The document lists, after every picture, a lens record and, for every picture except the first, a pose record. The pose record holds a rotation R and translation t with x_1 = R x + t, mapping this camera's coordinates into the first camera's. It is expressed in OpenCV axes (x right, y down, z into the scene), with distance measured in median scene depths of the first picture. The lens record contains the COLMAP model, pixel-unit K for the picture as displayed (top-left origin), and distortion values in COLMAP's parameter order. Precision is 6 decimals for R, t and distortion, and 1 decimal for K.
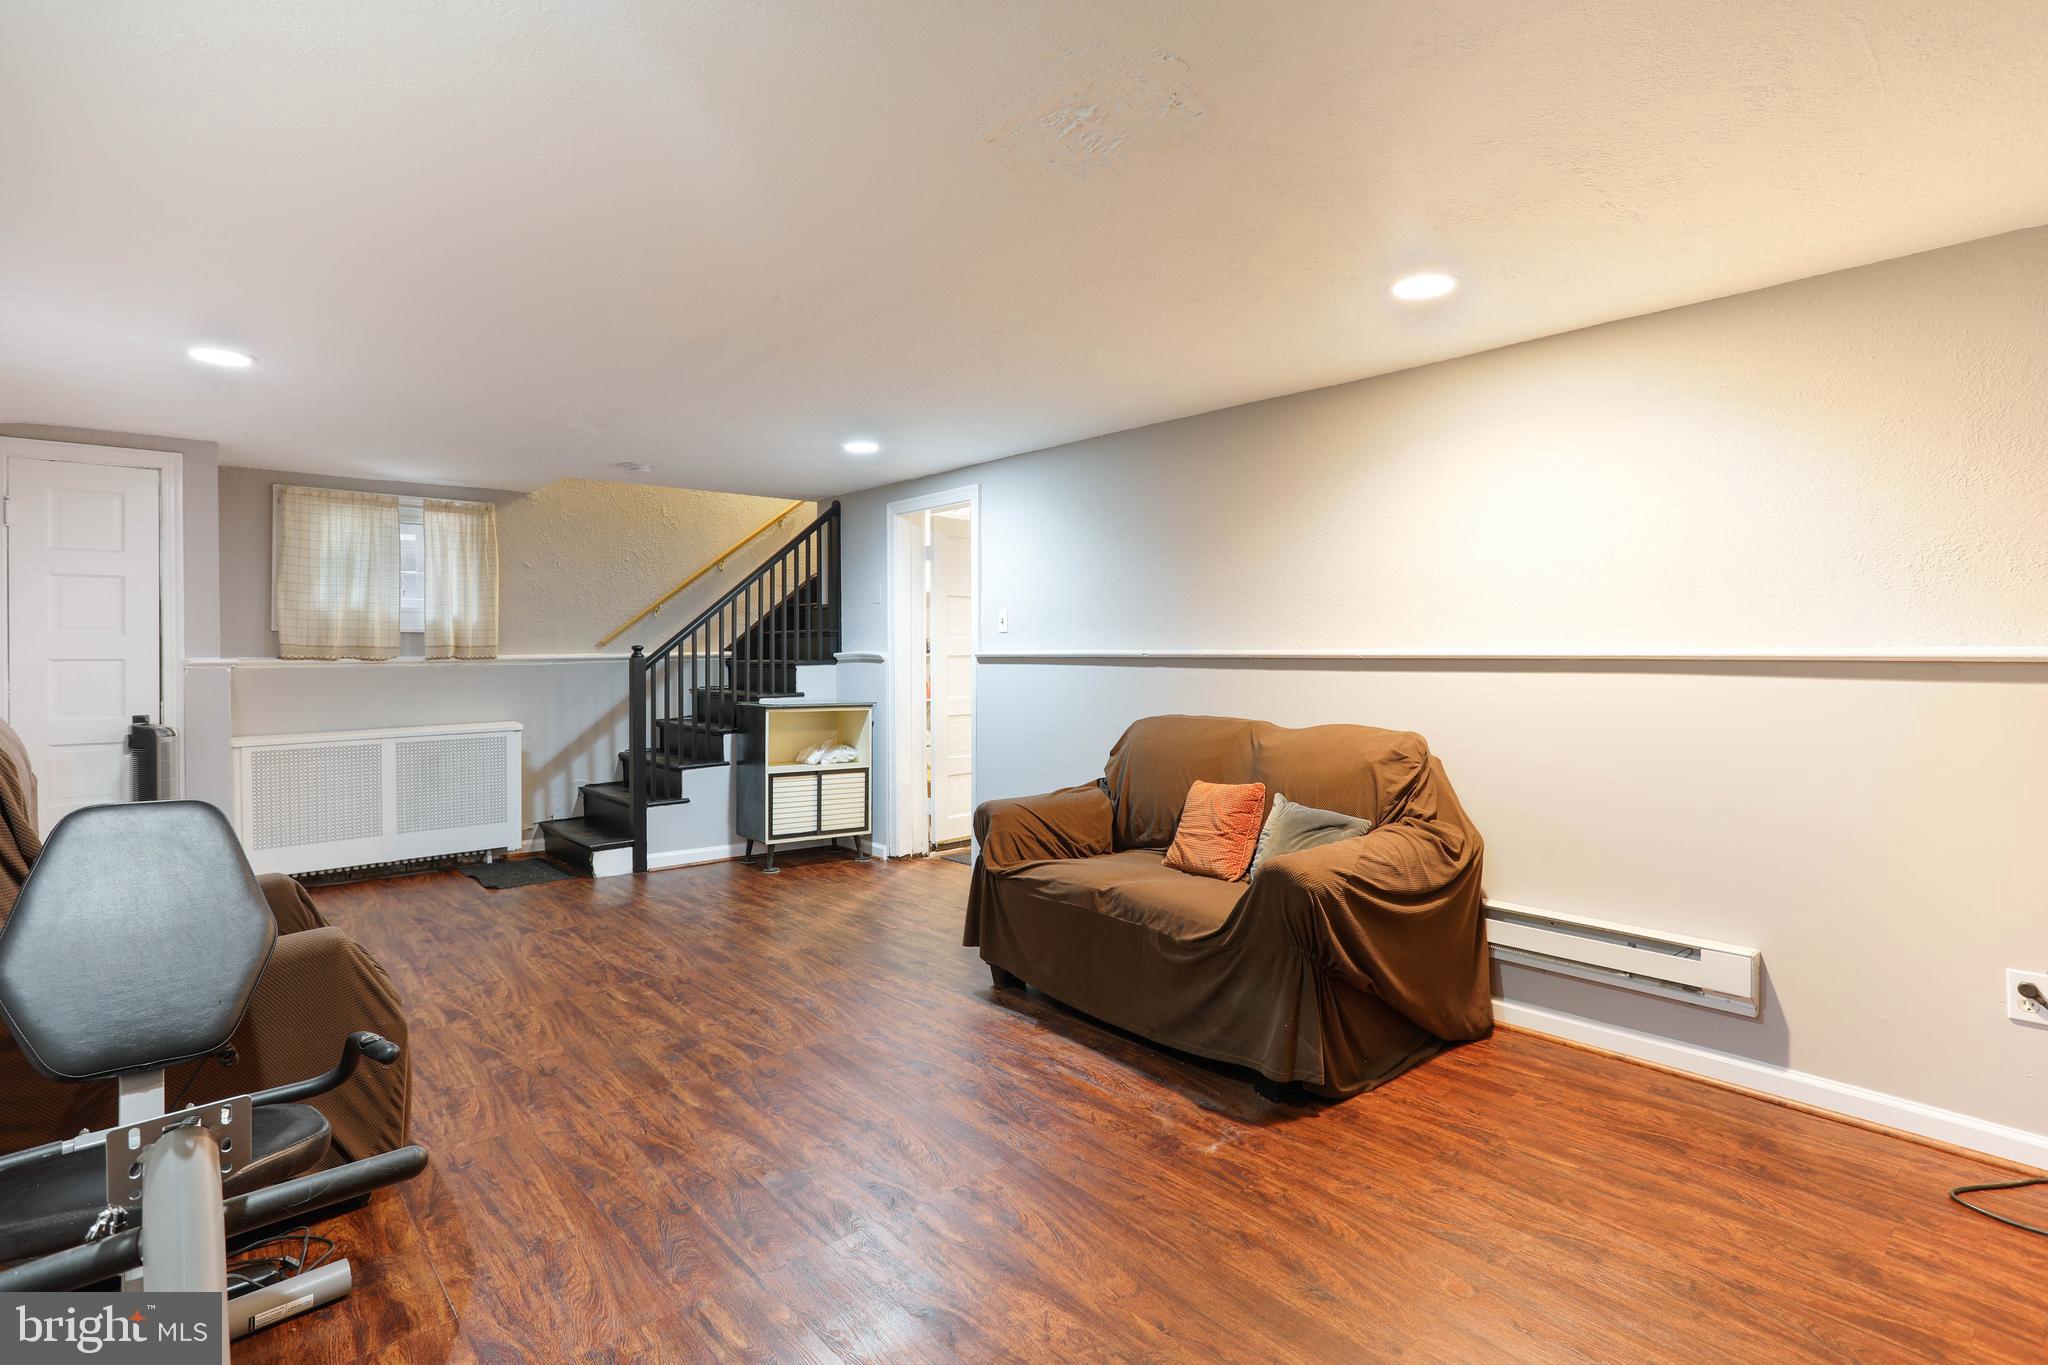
lens RADIAL K [[976.8, 0, 1025.1], [0, 976.8, 643.3], [0, 0, 1]] dist [-0.085601, 0.044895]
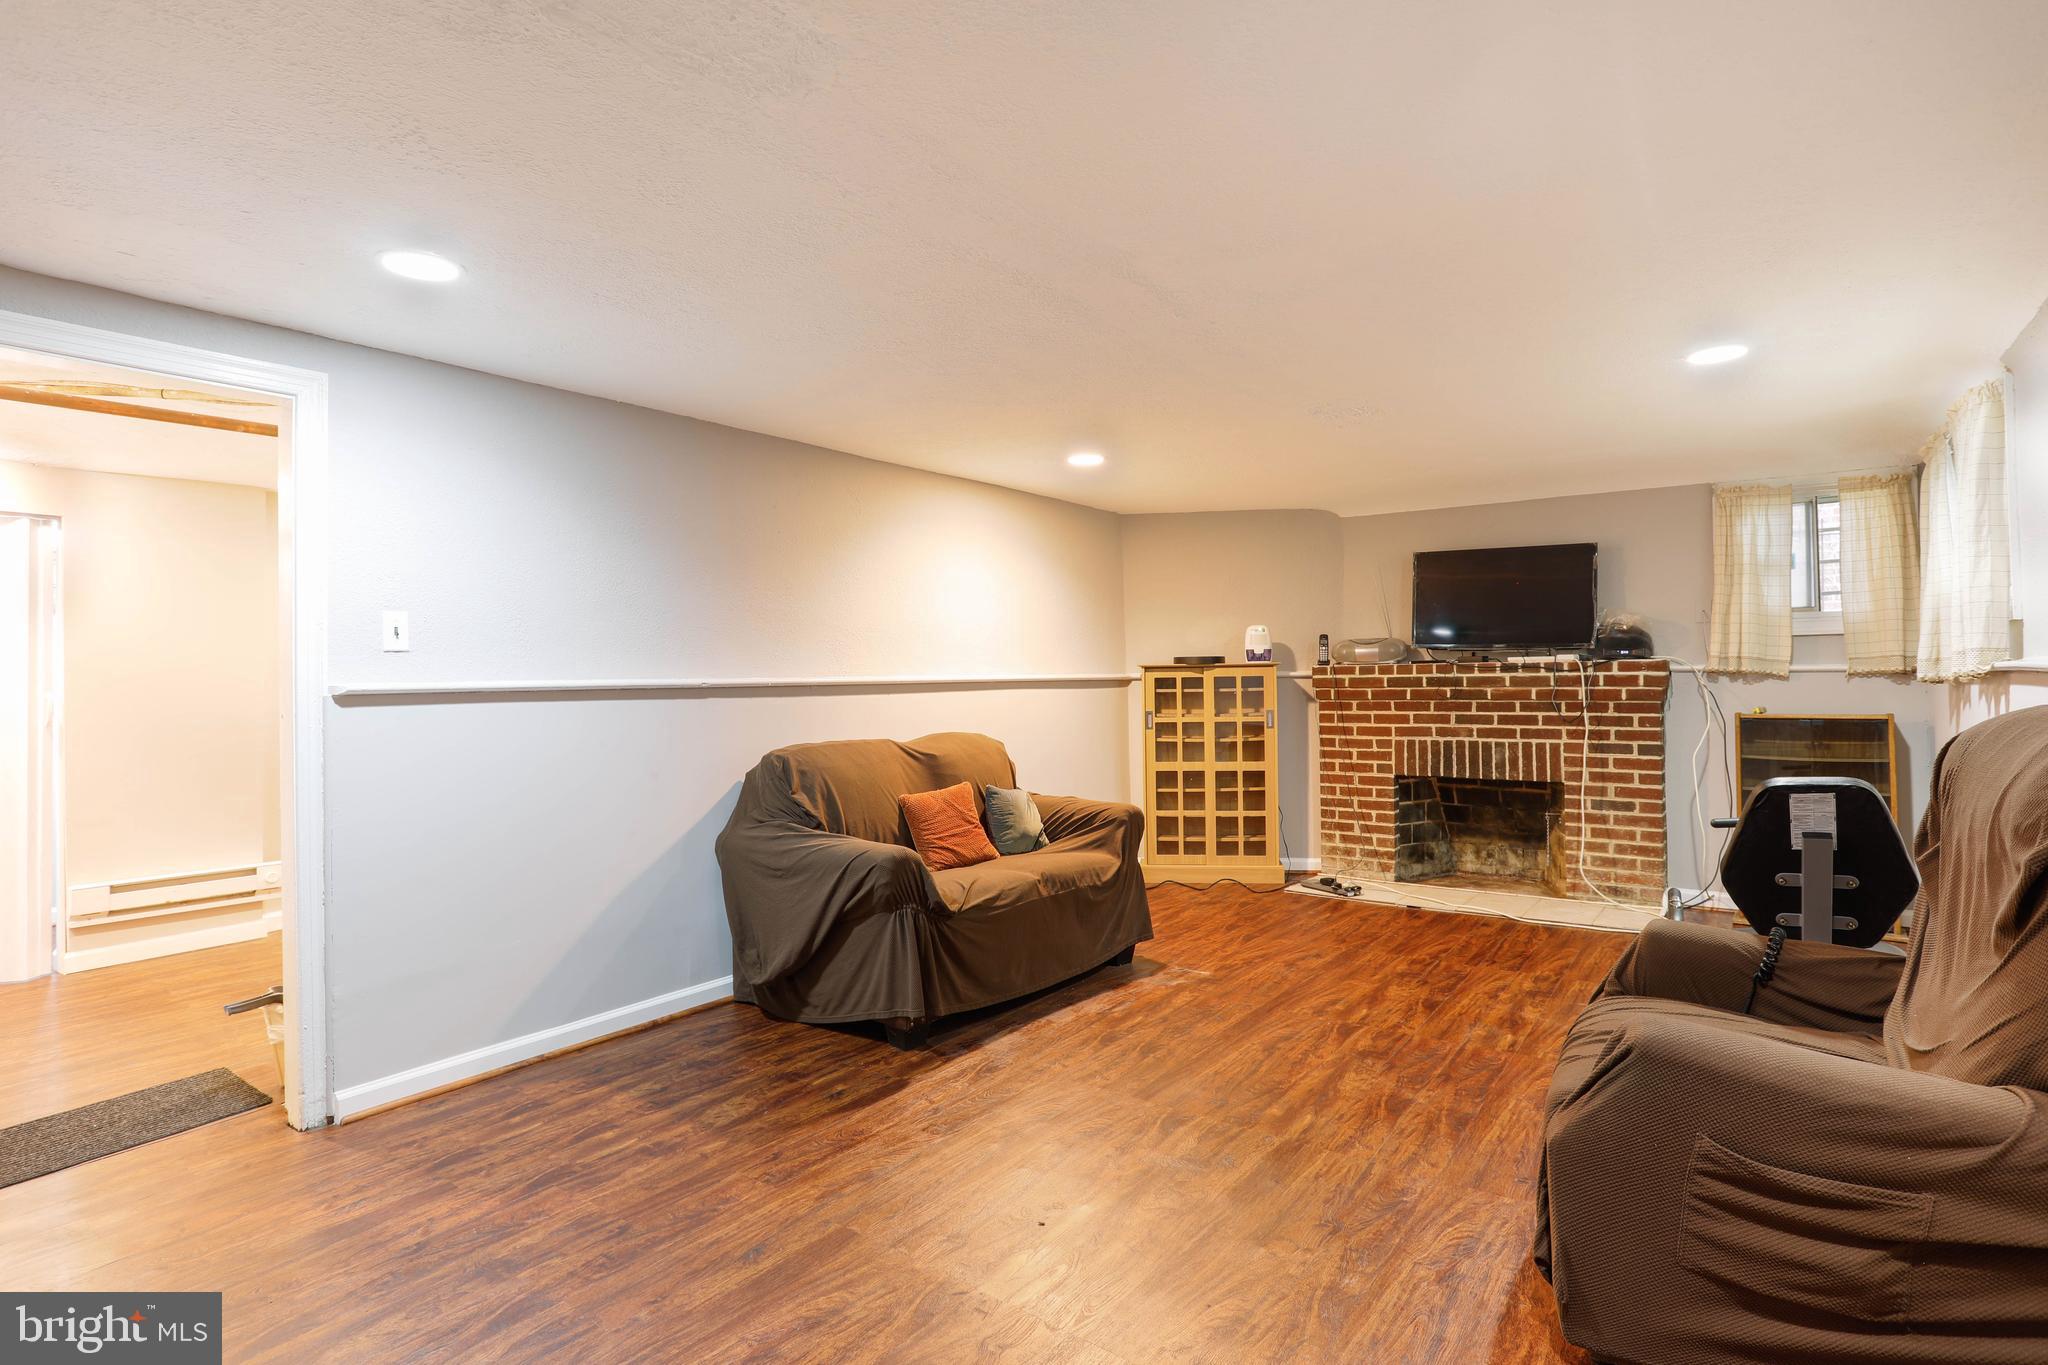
lens RADIAL K [[995.0, 0, 1025.6], [0, 995.0, 671.6], [0, 0, 1]] dist [-0.053773, 0.024466]
pose [[-0.183491, 0.009140, 0.982979, -1.196968], [0.008236, 0.999936, -0.007761, 0.014803], [-0.982987, 0.006672, -0.183555, 1.345578]]
